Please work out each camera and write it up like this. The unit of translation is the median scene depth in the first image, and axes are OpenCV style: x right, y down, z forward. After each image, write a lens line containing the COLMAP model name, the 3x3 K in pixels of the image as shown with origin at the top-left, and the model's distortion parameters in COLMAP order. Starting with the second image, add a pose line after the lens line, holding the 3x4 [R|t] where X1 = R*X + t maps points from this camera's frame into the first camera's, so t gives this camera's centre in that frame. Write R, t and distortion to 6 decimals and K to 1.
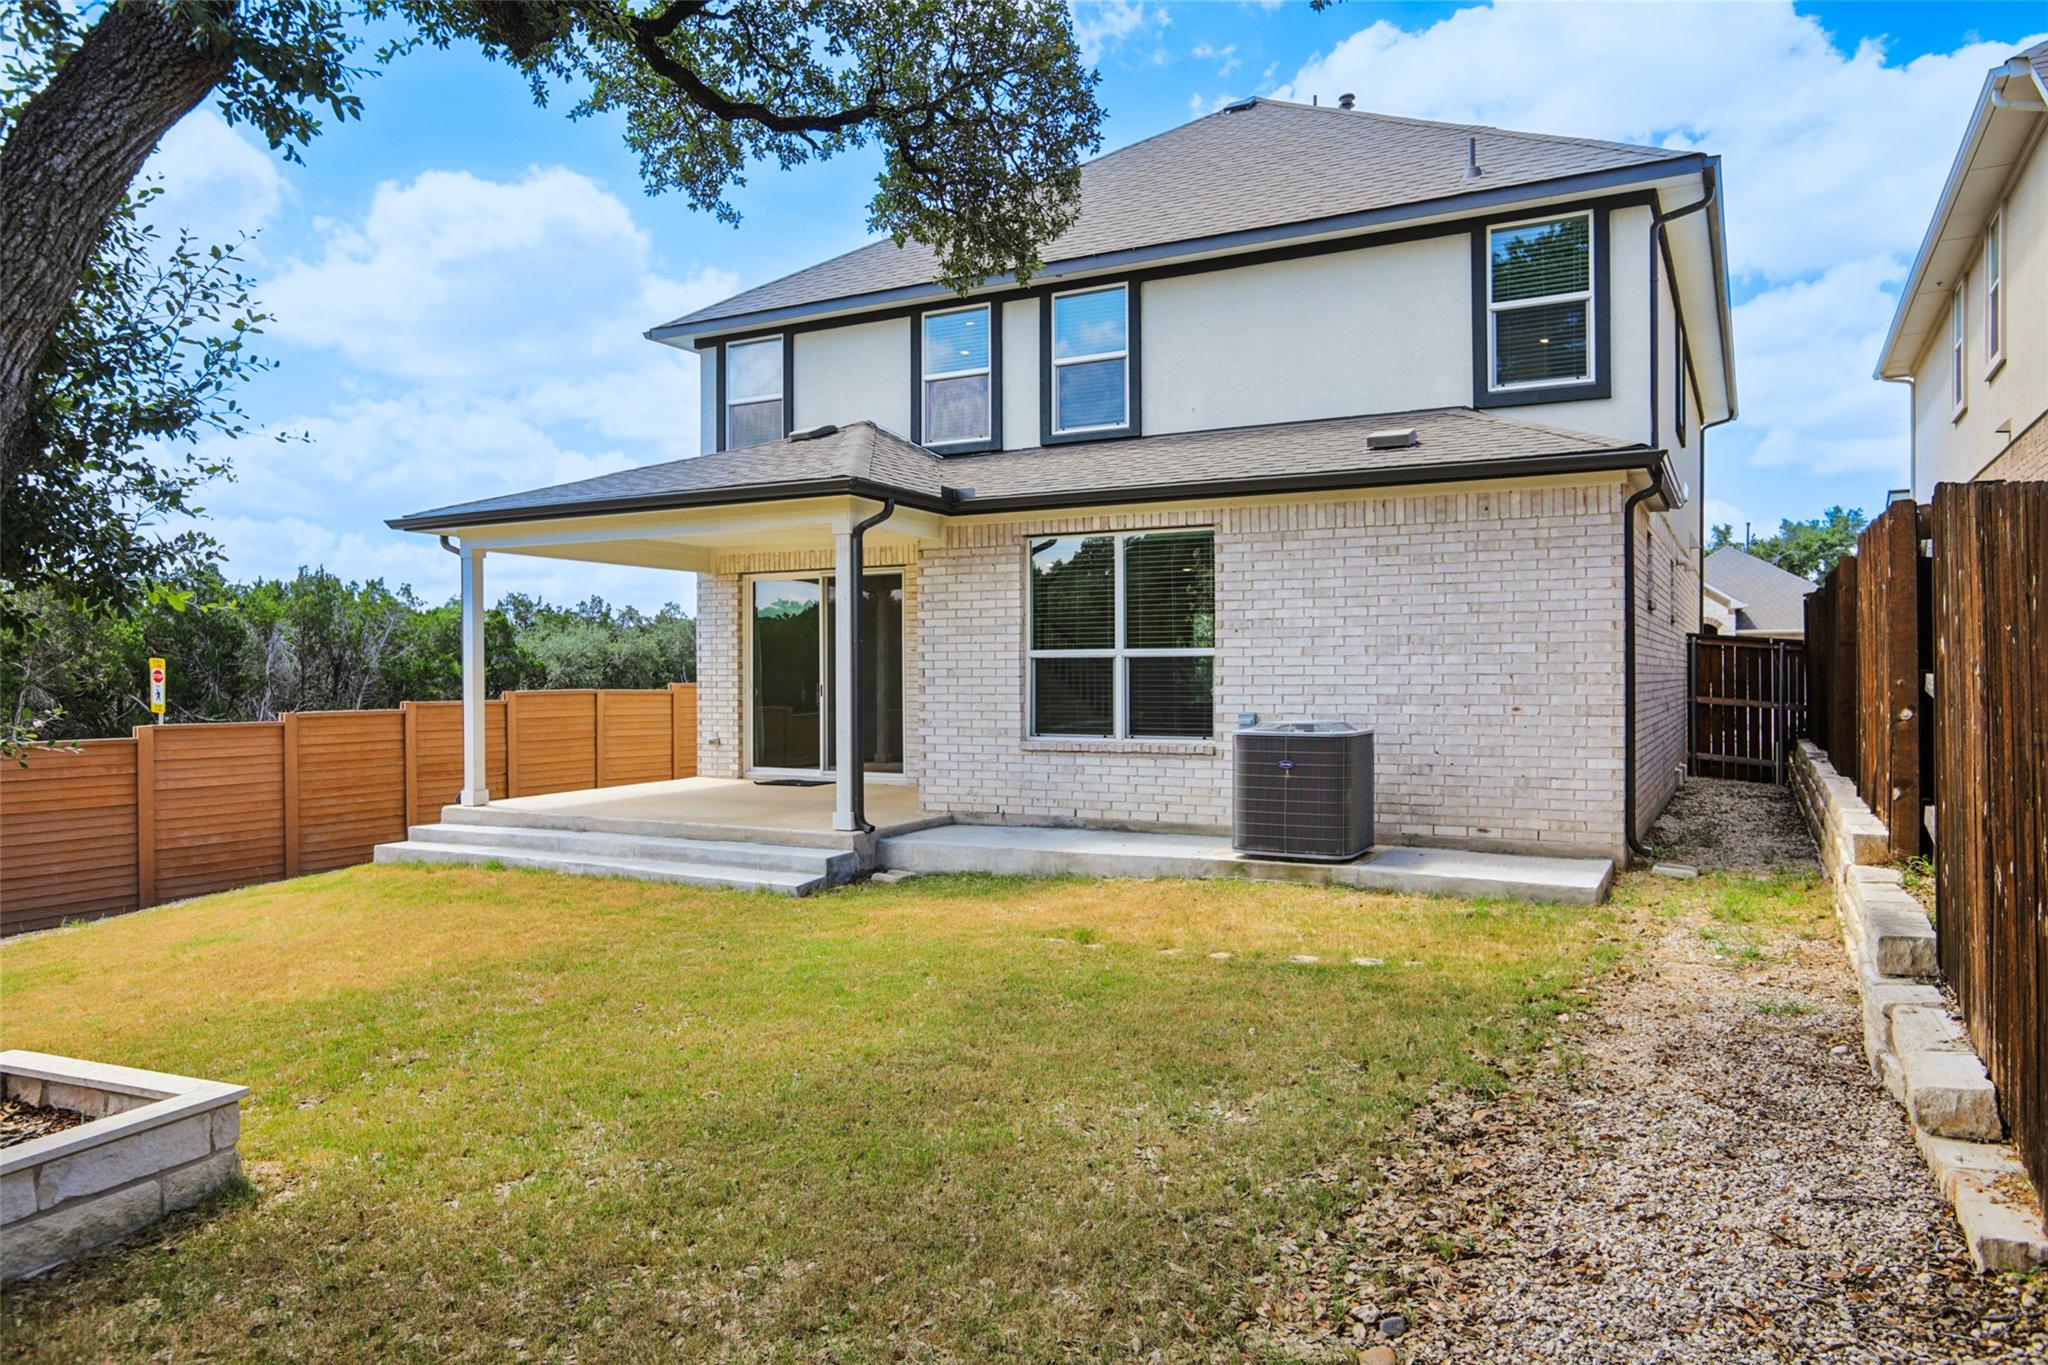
lens RADIAL K [[1340.5, 0, 1024.0], [0, 1340.5, 682.5], [0, 0, 1]] dist [-0.006599, 0.015073]
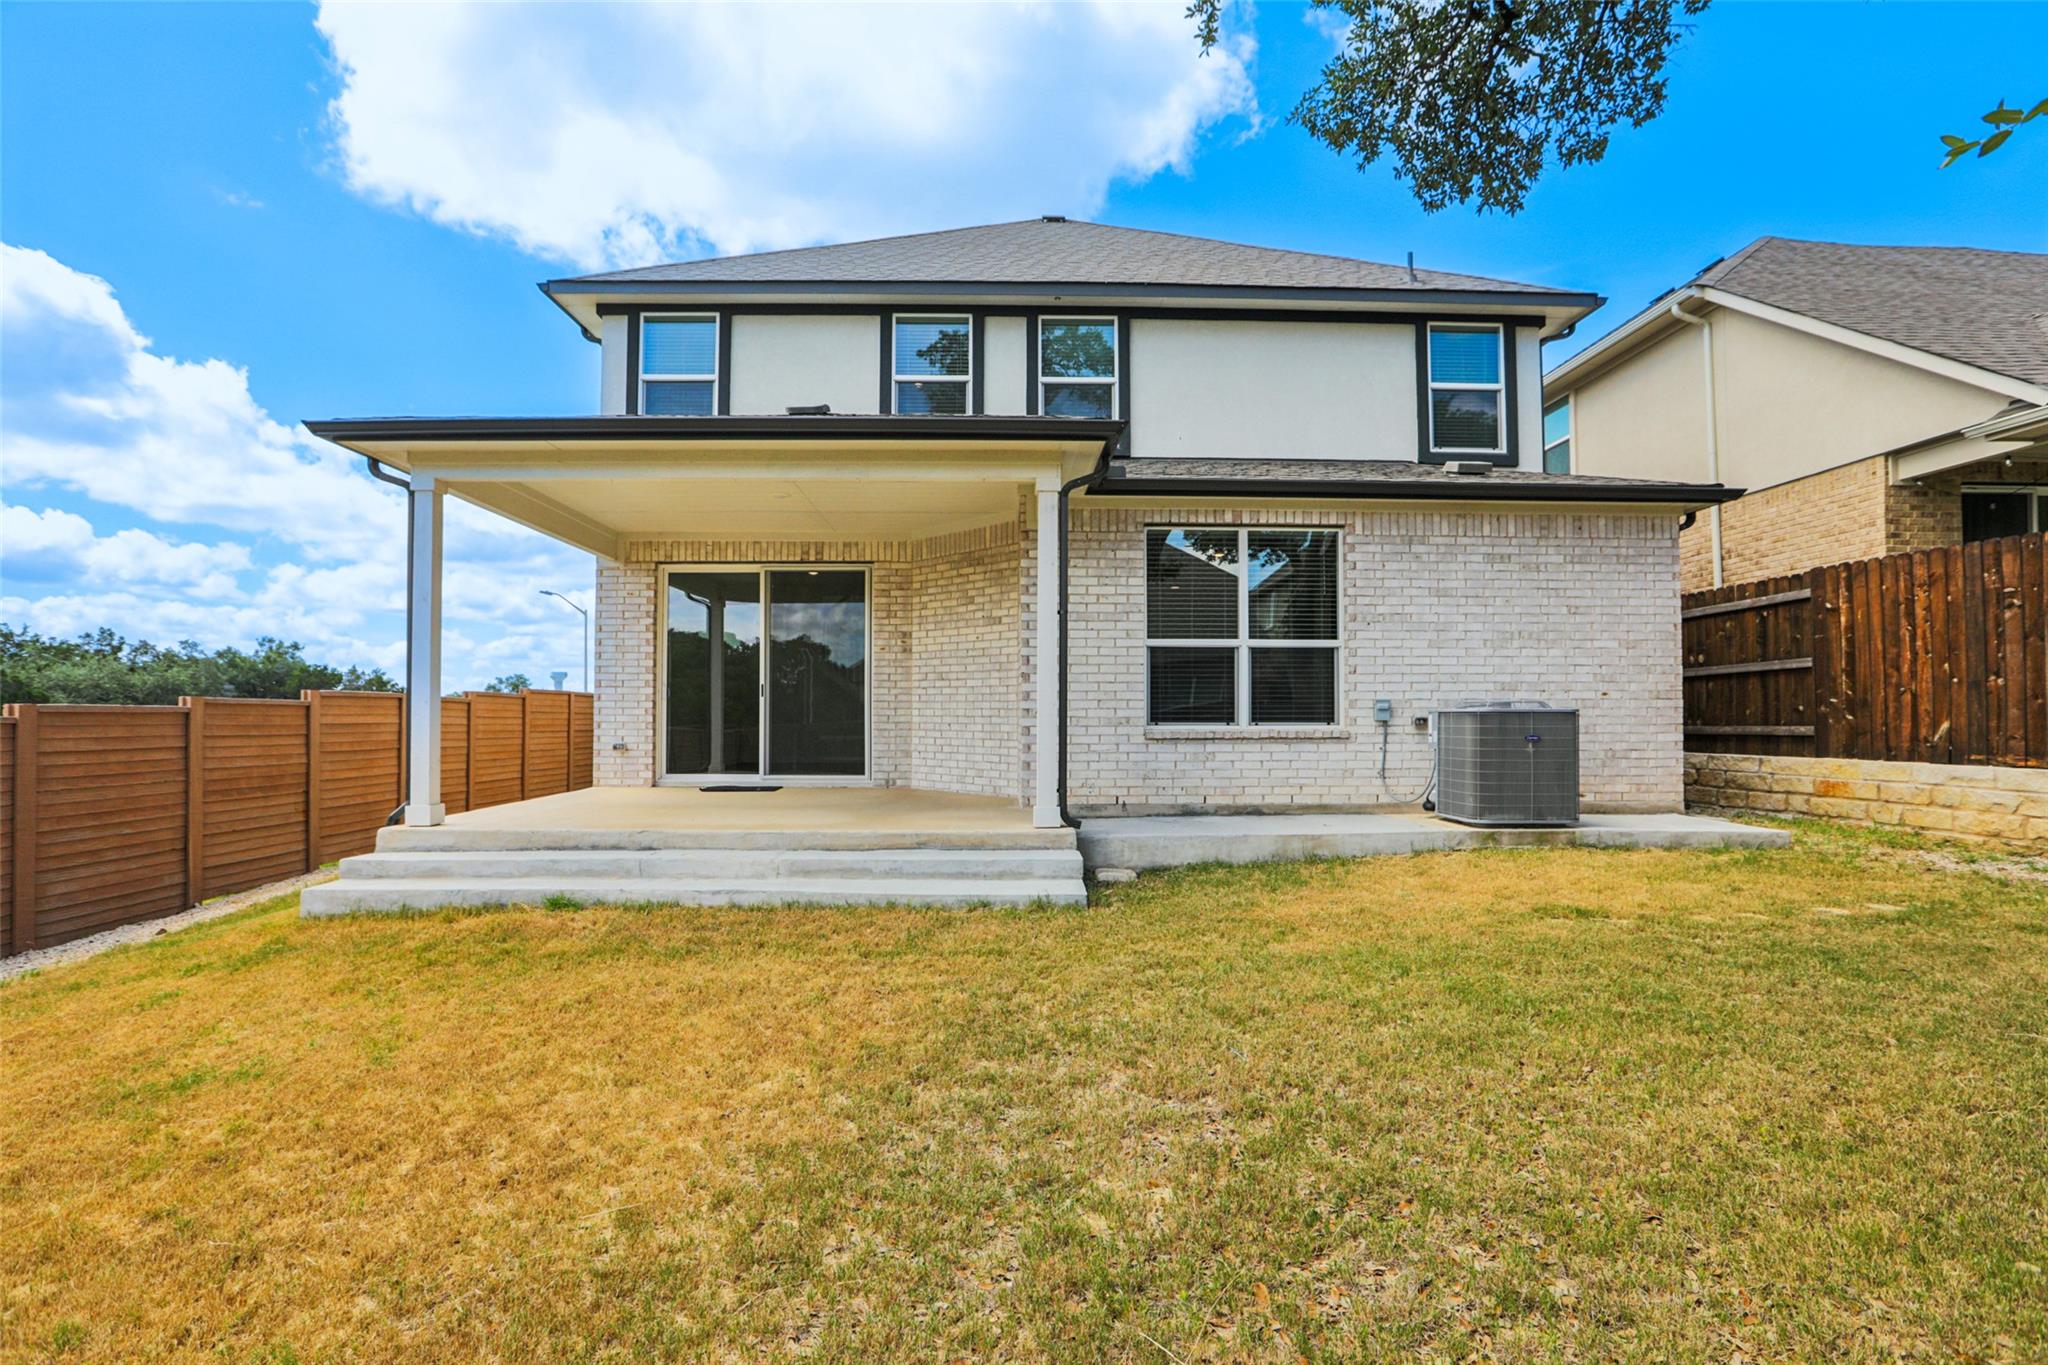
lens RADIAL K [[955.8, 0, 1024.5], [0, 955.8, 701.7], [0, 0, 1]] dist [-0.045683, 0.015494]
pose [[0.867411, 0.013922, 0.497398, -0.416008], [-0.000931, 0.999652, -0.026357, 0.040370], [-0.497592, 0.022399, 0.867122, 0.420472]]
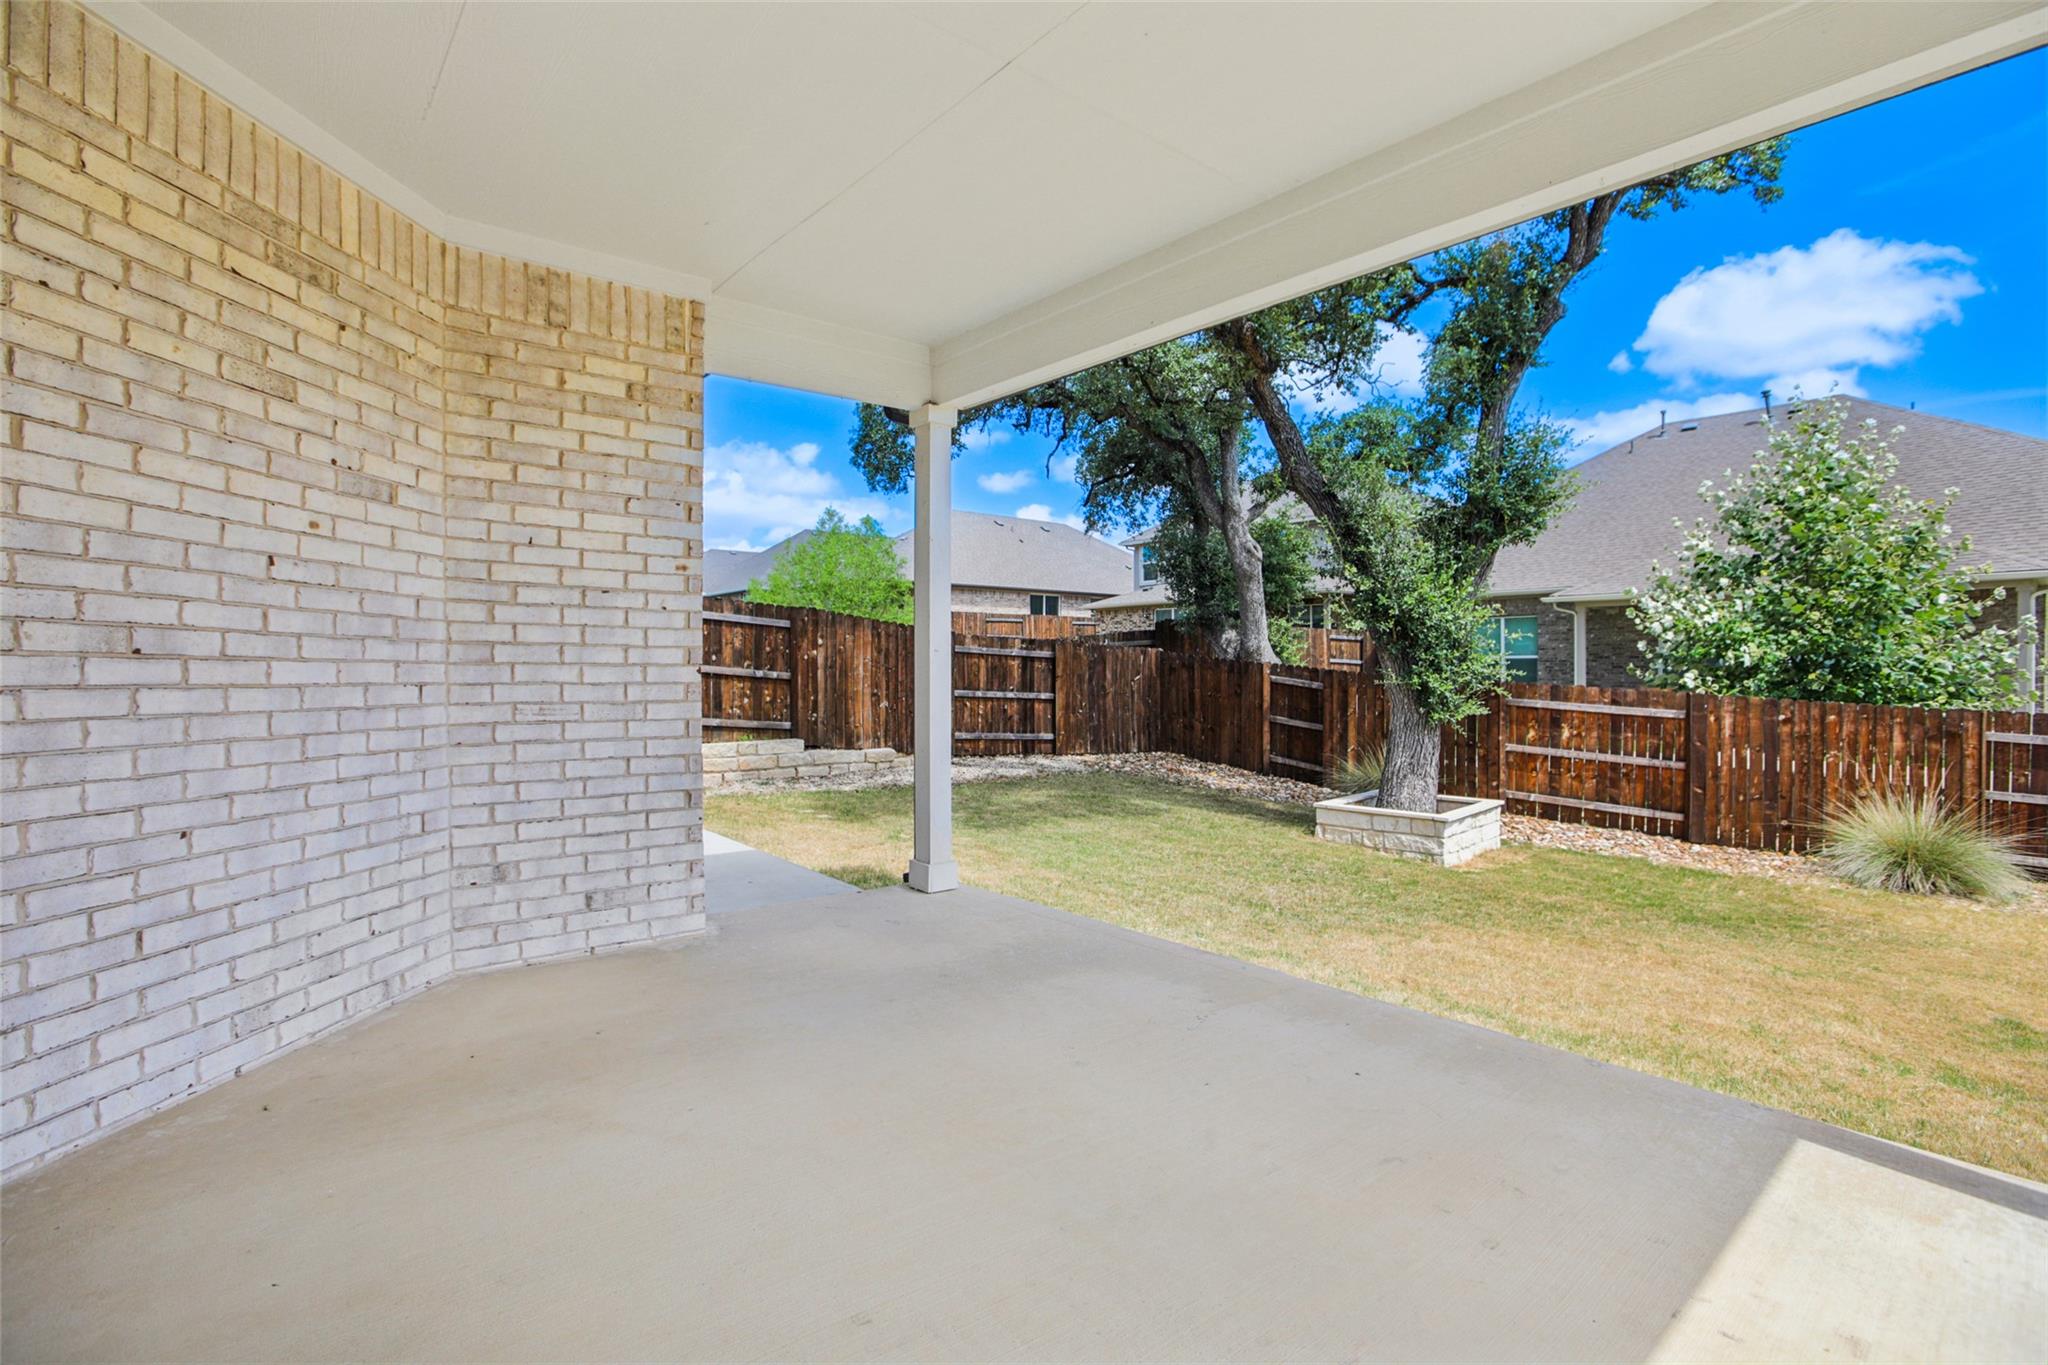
lens RADIAL K [[971.6, 0, 1019.5], [0, 971.6, 672.0], [0, 0, 1]] dist [-0.041816, 0.023936]
pose [[-0.928376, 0.006495, 0.371584, -0.309258], [0.009745, 0.999929, 0.006868, 0.003487], [-0.371513, 0.009997, -0.928374, 1.285731]]
